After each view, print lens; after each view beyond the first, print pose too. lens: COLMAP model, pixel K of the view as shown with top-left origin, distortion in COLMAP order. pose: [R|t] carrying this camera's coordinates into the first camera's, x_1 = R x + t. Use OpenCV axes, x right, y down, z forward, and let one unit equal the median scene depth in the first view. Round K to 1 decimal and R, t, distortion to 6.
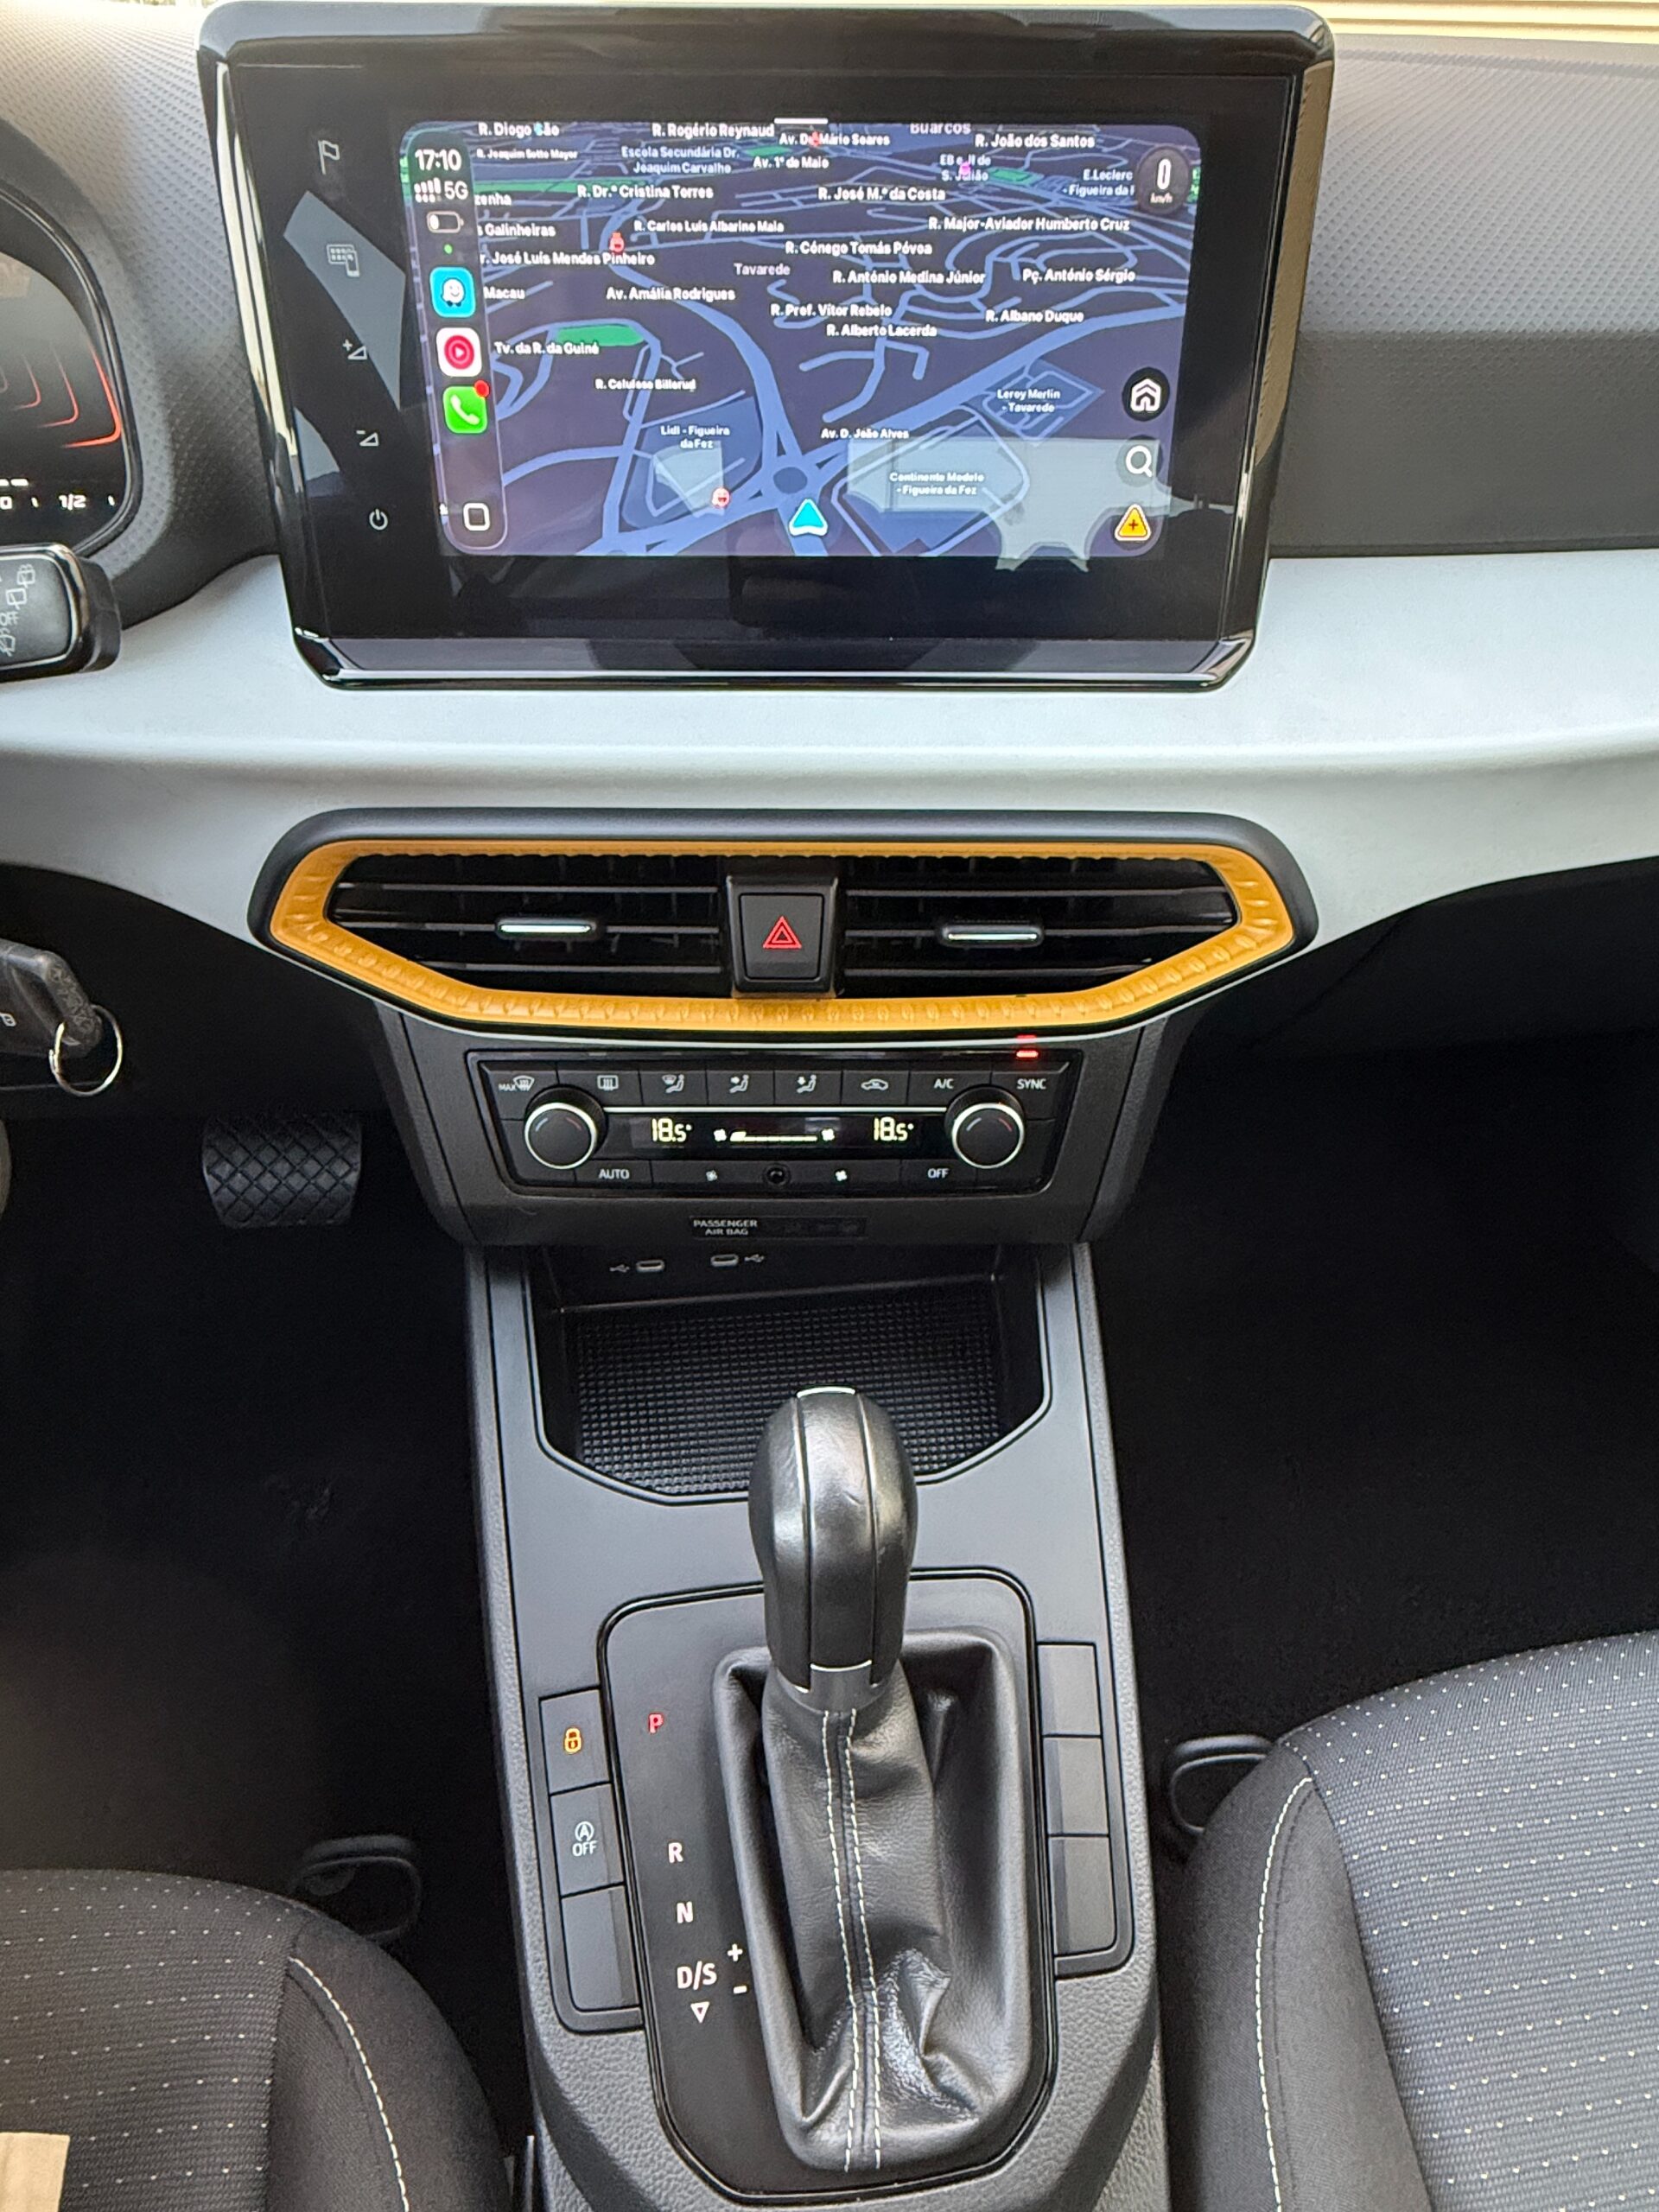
lens RADIAL K [[1354.7, 0, 826.3], [0, 1354.7, 1106.6], [0, 0, 1]] dist [0.009239, 0.000162]
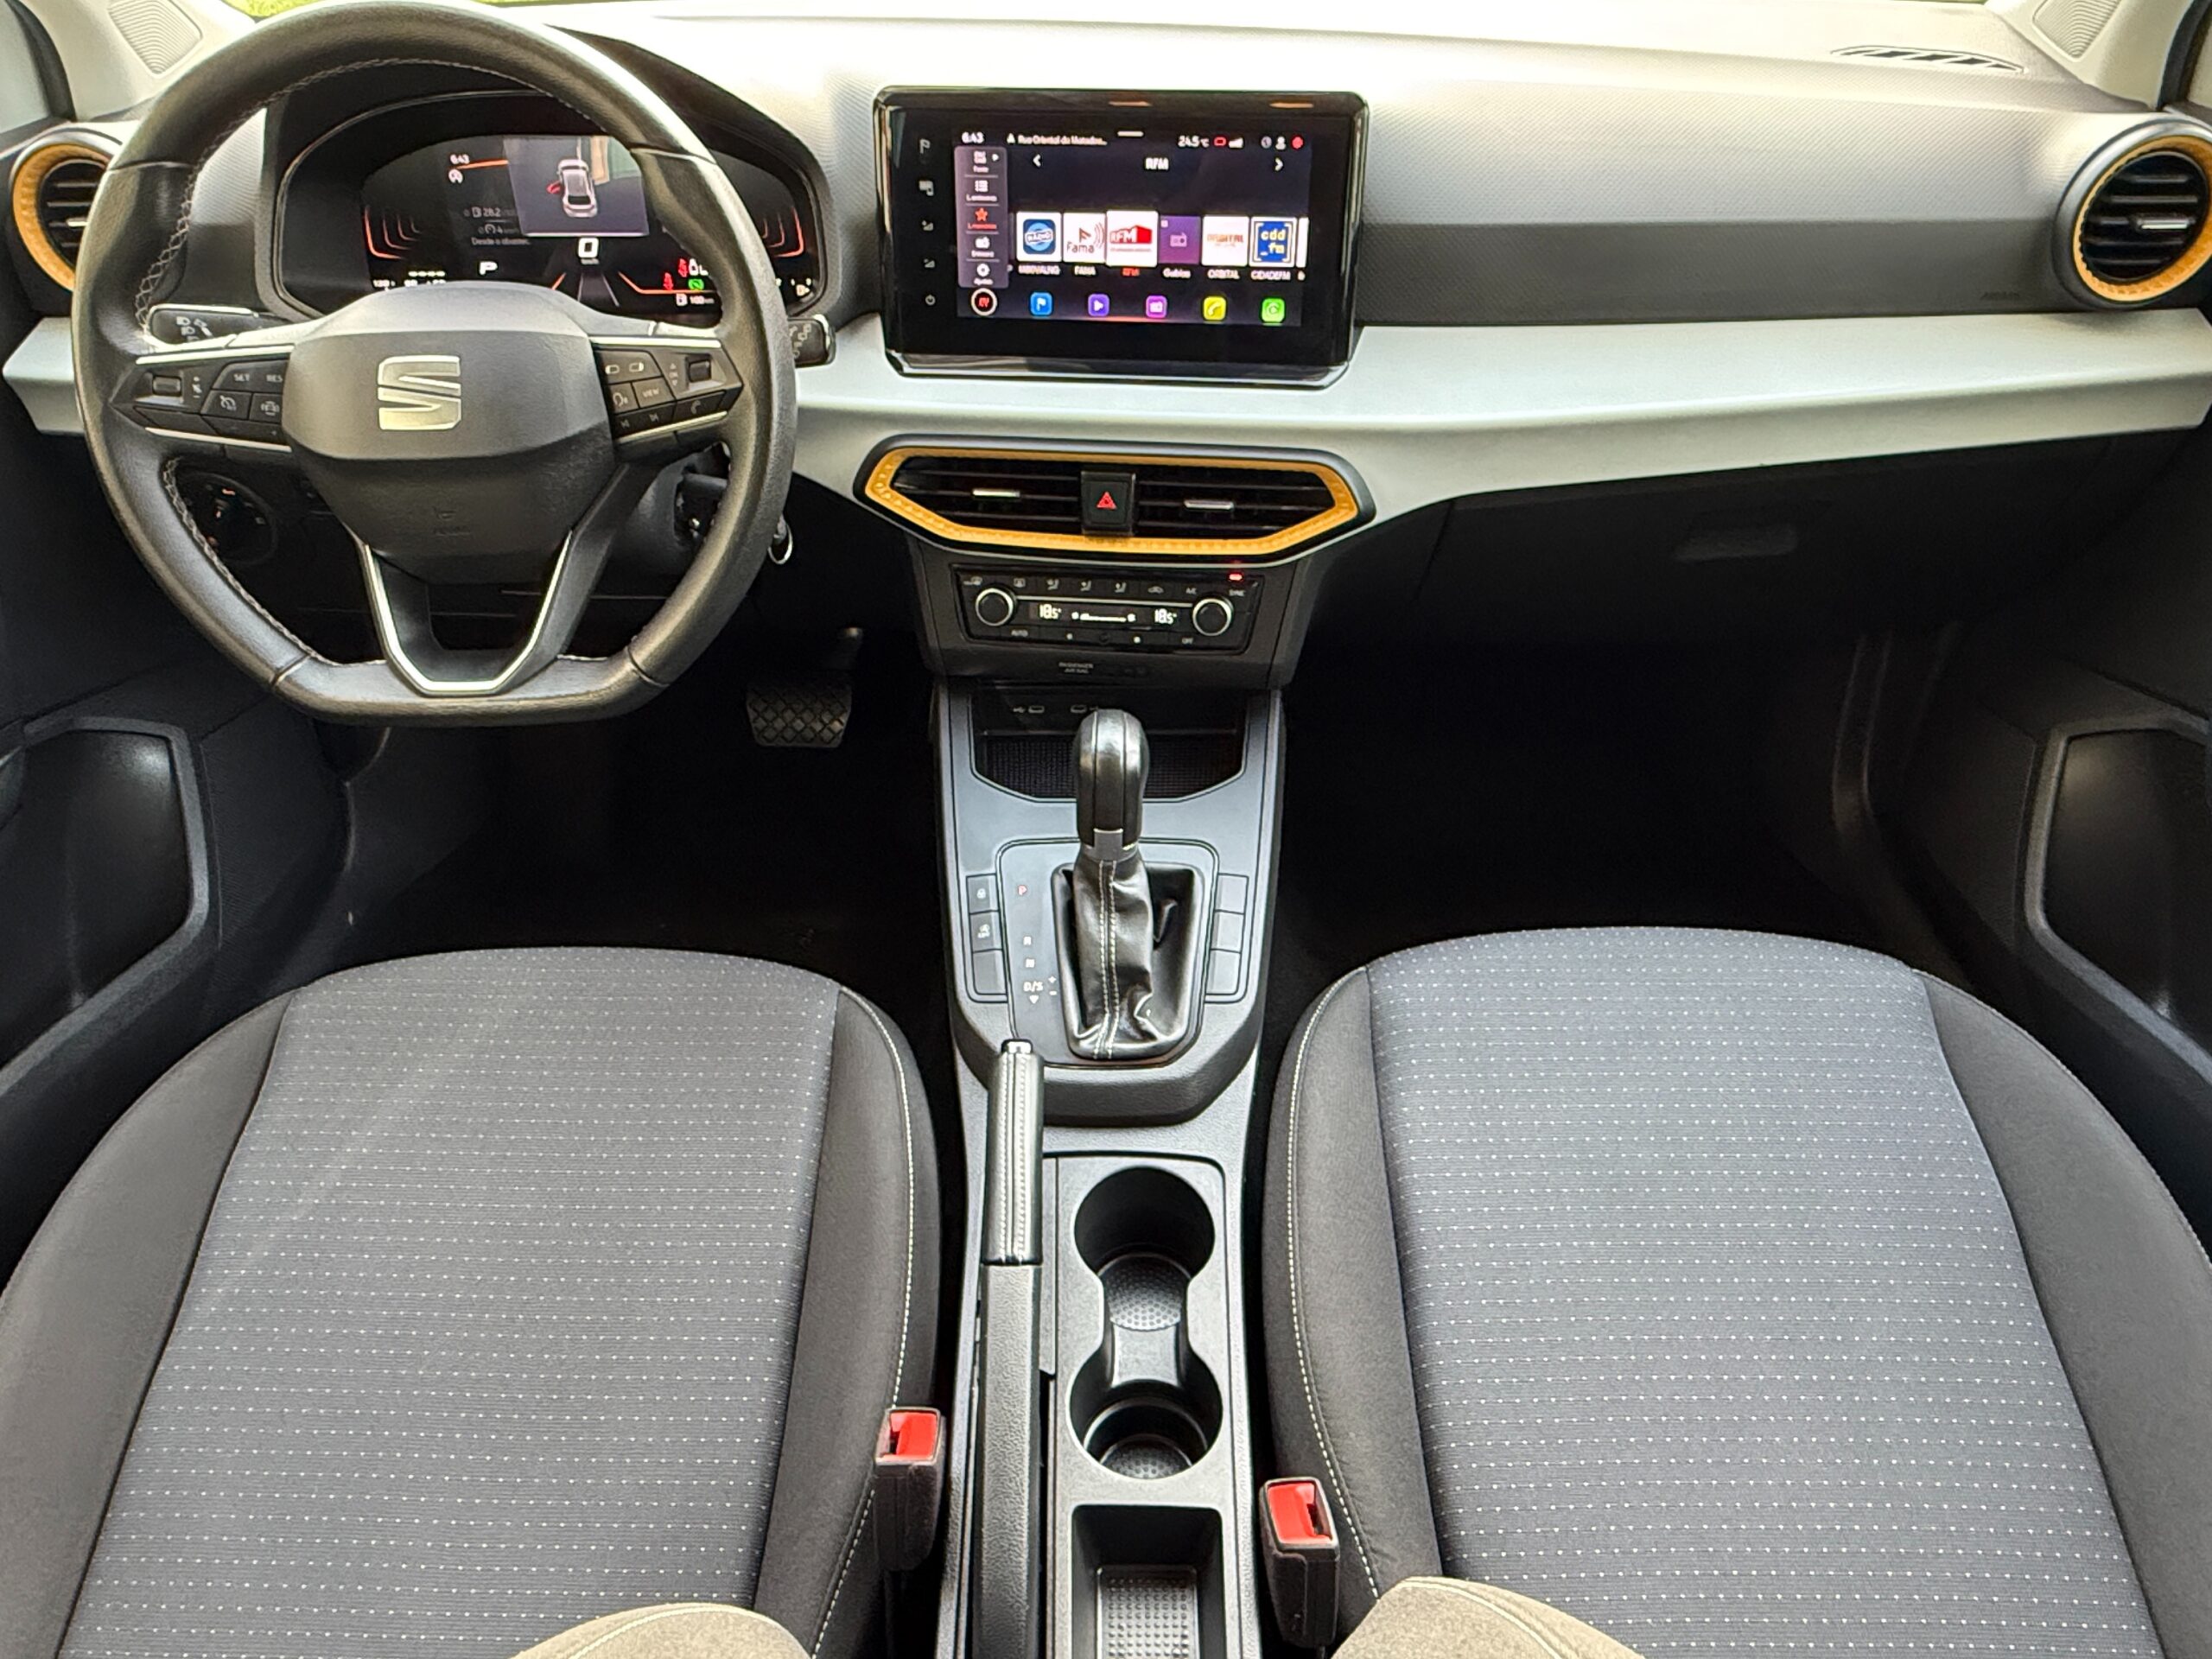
lens RADIAL K [[1487.1, 0, 1105.7], [0, 1487.1, 830.7], [0, 0, 1]] dist [-0.005265, 0.000218]
pose [[0.992996, 0.060242, -0.101636, 0.207921], [-0.063107, 0.997688, -0.025205, 0.398599], [0.099883, 0.031442, 0.994502, -1.141964]]
